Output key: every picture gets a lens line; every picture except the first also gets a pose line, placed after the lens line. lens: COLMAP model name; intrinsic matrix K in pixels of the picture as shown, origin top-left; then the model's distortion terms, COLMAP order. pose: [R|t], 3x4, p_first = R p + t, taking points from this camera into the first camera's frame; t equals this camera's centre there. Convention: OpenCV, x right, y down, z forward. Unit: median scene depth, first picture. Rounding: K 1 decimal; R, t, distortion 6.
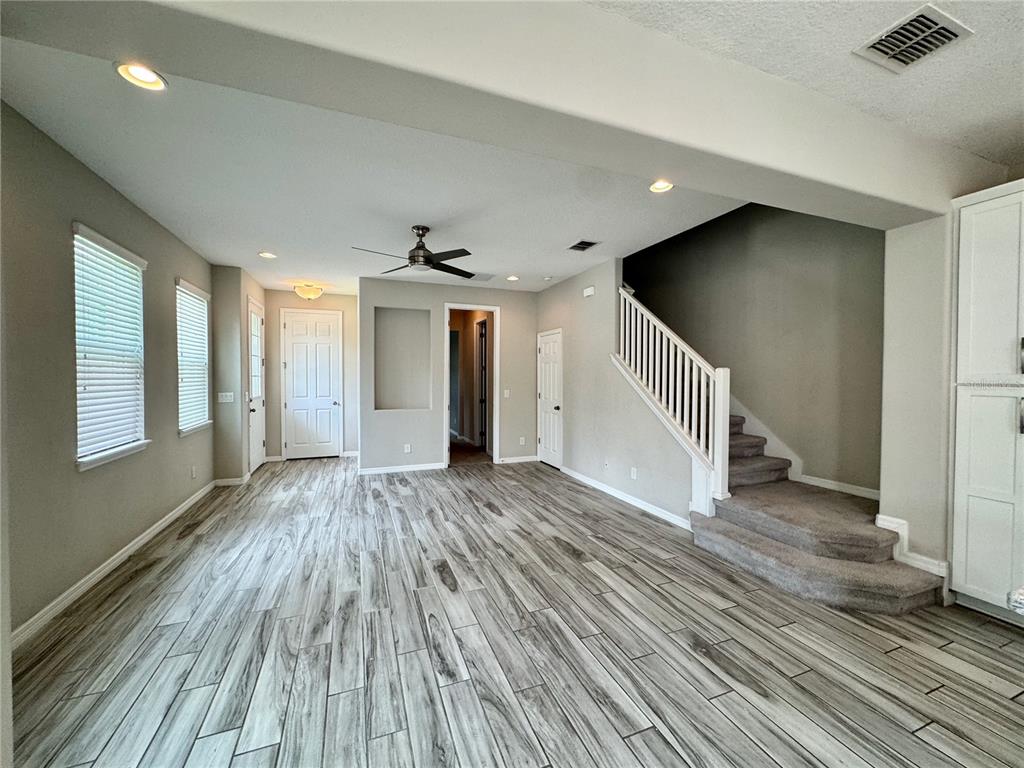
lens RADIAL K [[406.8, 0, 512.0], [0, 406.8, 384.0], [0, 0, 1]] dist [-0.000352, 0.000005]
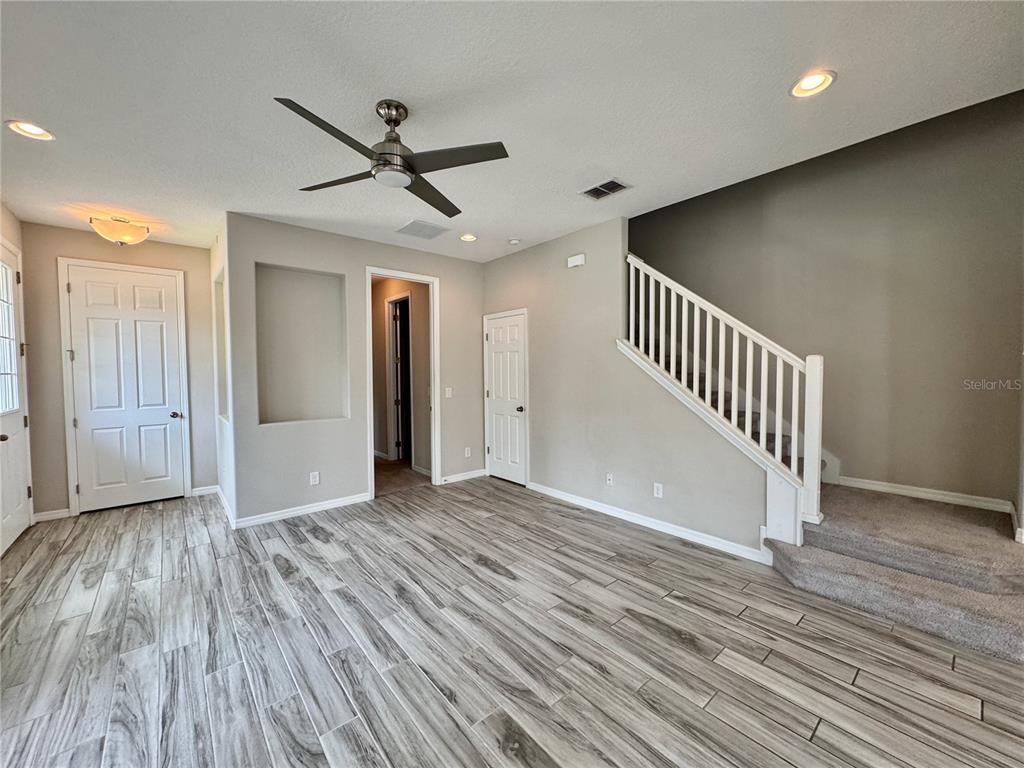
lens RADIAL K [[406.8, 0, 512.0], [0, 406.8, 384.0], [0, 0, 1]] dist [-0.000352, 0.000005]
pose [[0.944380, -0.020765, 0.328201, -0.255069], [0.016034, 0.999725, 0.017113, -0.005869], [-0.328466, -0.010899, 0.944453, 0.397522]]
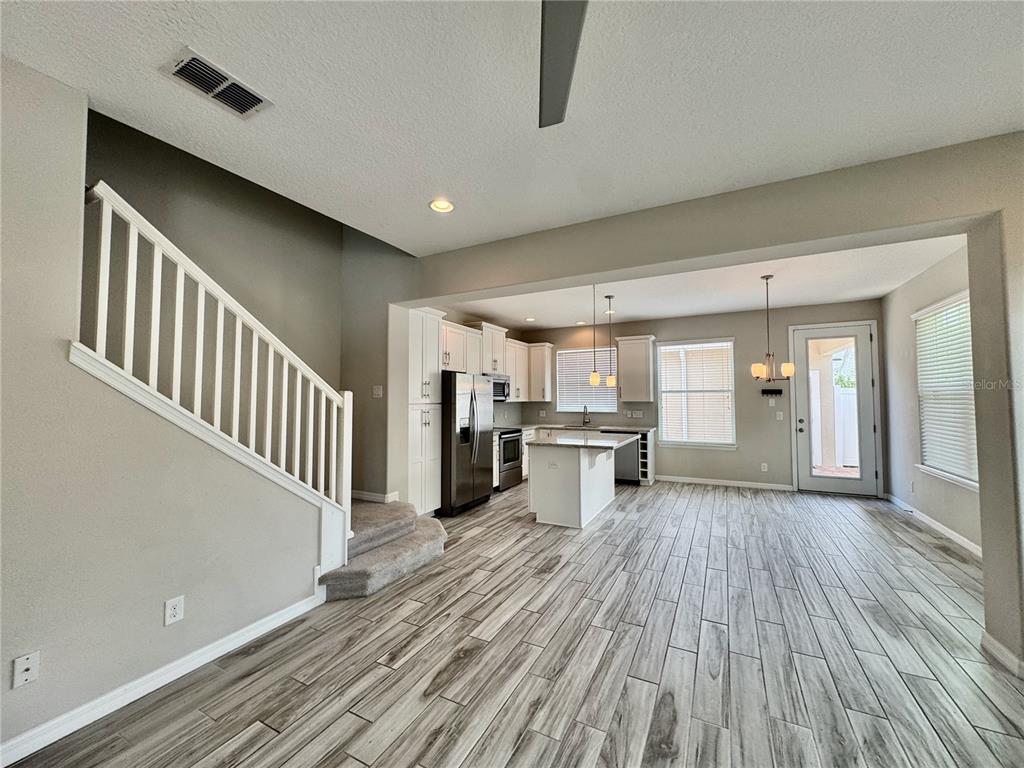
lens RADIAL K [[406.8, 0, 512.0], [0, 406.8, 384.0], [0, 0, 1]] dist [-0.000352, 0.000005]
pose [[-0.656307, 0.027716, 0.753985, -0.357311], [0.017816, 0.999616, -0.021238, -0.026040], [-0.754284, -0.000506, -0.656548, 1.154718]]
